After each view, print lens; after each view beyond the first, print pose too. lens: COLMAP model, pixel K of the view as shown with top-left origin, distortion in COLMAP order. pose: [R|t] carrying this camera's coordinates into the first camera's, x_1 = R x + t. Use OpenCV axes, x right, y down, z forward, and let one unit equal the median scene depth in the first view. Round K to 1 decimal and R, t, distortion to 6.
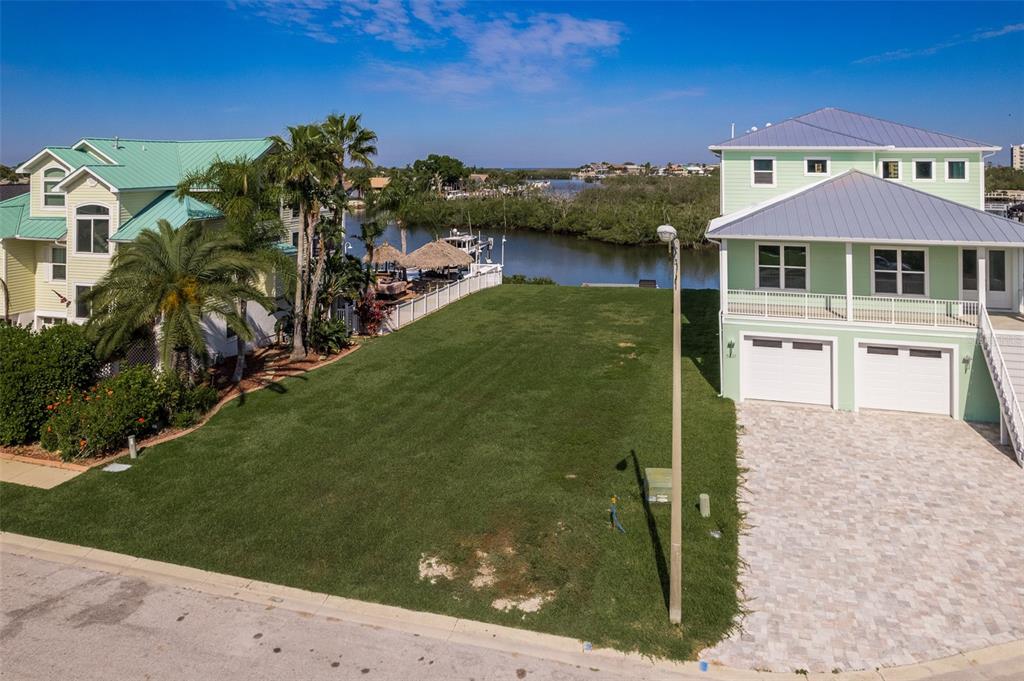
lens RADIAL K [[715.6, 0, 525.9], [0, 715.6, 231.6], [0, 0, 1]] dist [-0.038001, 0.003548]
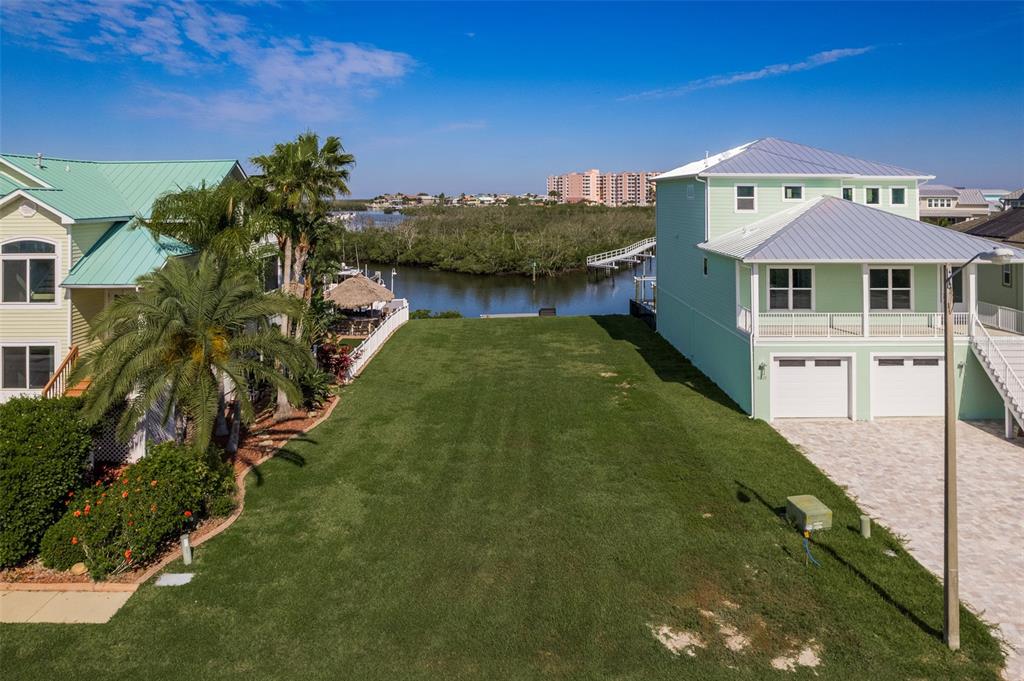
lens RADIAL K [[713.6, 0, 512.8], [0, 713.6, 255.9], [0, 0, 1]] dist [-0.067800, 0.035463]
pose [[0.961144, -0.025176, 0.274897, -0.282505], [0.027659, 0.999604, -0.005158, -0.004269], [-0.274658, 0.012561, 0.961460, 0.102715]]
